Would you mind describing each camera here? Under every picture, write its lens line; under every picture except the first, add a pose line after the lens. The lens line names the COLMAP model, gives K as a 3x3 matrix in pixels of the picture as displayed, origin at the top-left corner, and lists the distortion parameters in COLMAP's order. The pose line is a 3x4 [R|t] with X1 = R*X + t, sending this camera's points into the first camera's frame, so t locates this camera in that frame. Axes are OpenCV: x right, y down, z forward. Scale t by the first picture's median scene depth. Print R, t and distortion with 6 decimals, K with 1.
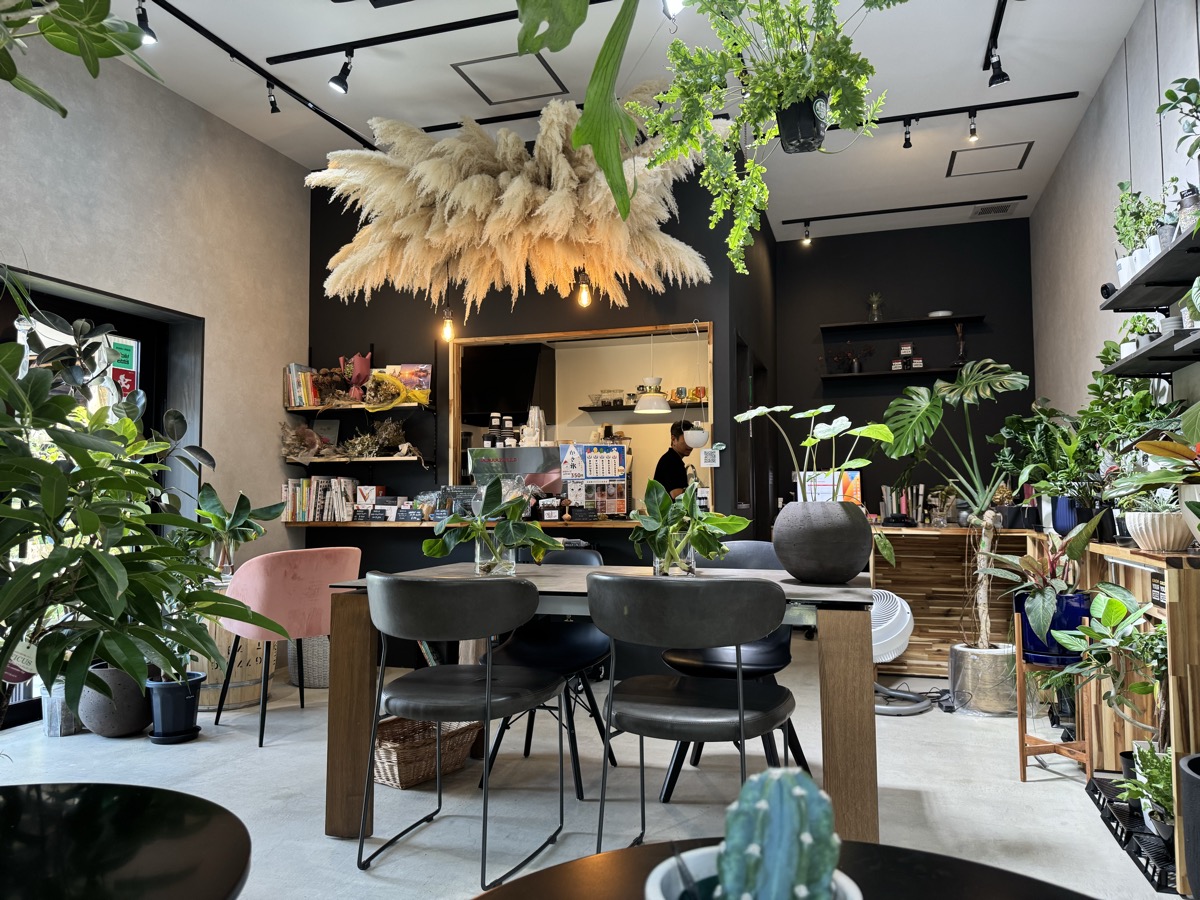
lens RADIAL K [[871.6, 0, 608.5], [0, 871.6, 452.8], [0, 0, 1]] dist [-0.007334, -0.001702]
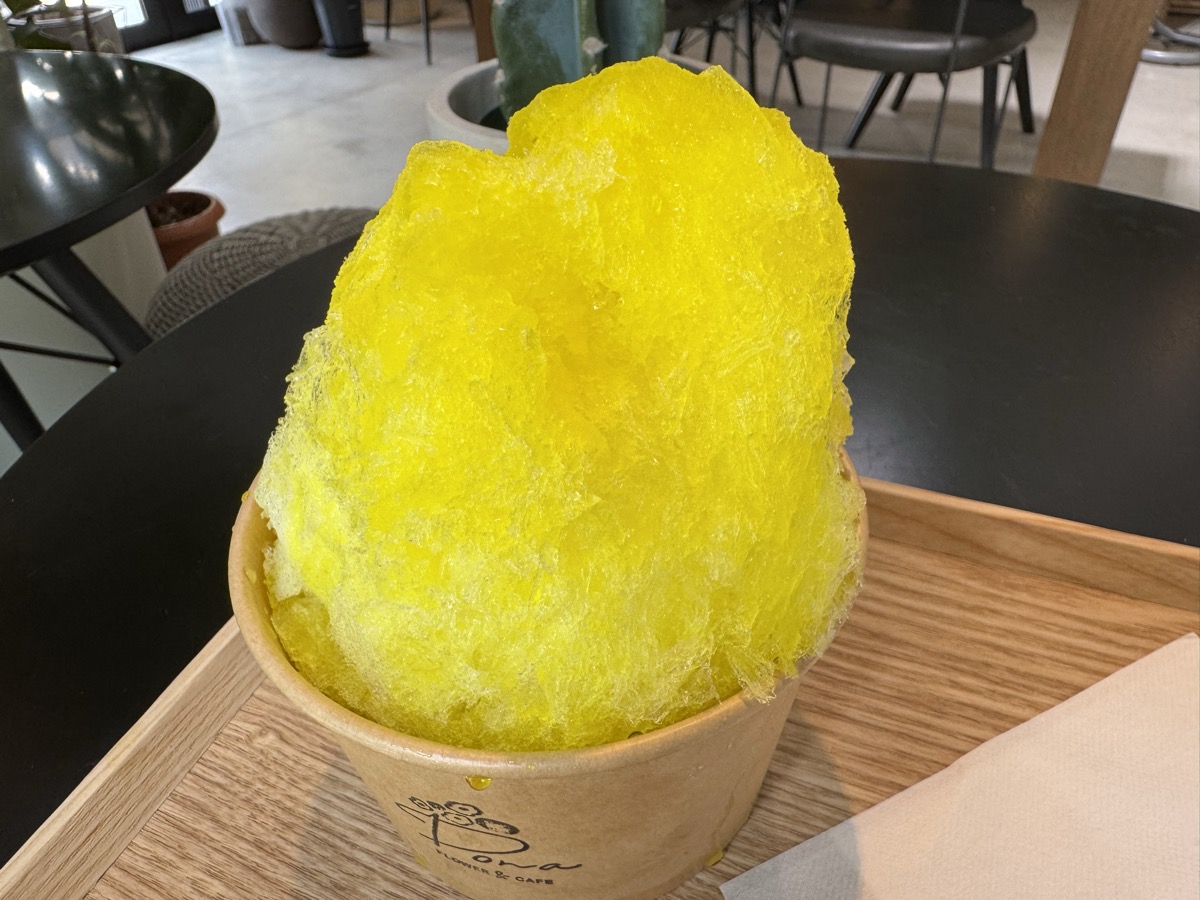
lens RADIAL K [[856.7, 0, 599.4], [0, 856.7, 441.5], [0, 0, 1]] dist [-0.003453, -0.001931]
pose [[0.968357, 0.133550, -0.210832, 0.047816], [0.037204, 0.758091, 0.651086, 0.054350], [0.246782, -0.638327, 0.729134, 0.112845]]
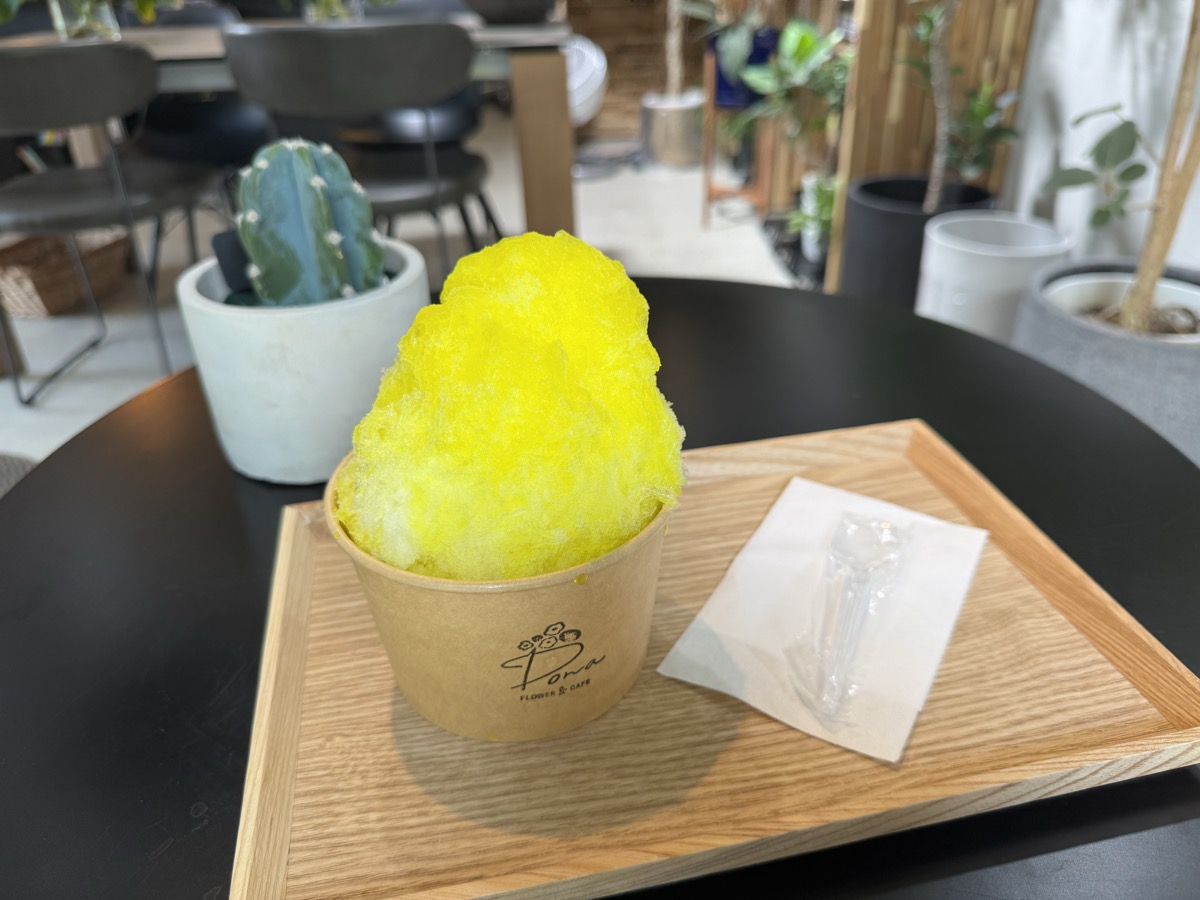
lens RADIAL K [[871.6, 0, 608.5], [0, 871.6, 452.8], [0, 0, 1]] dist [-0.007334, -0.001702]
pose [[0.939895, -0.187805, 0.285179, 0.011405], [0.003659, 0.840657, 0.541556, 0.034441], [-0.341445, -0.507962, 0.790816, 0.062637]]
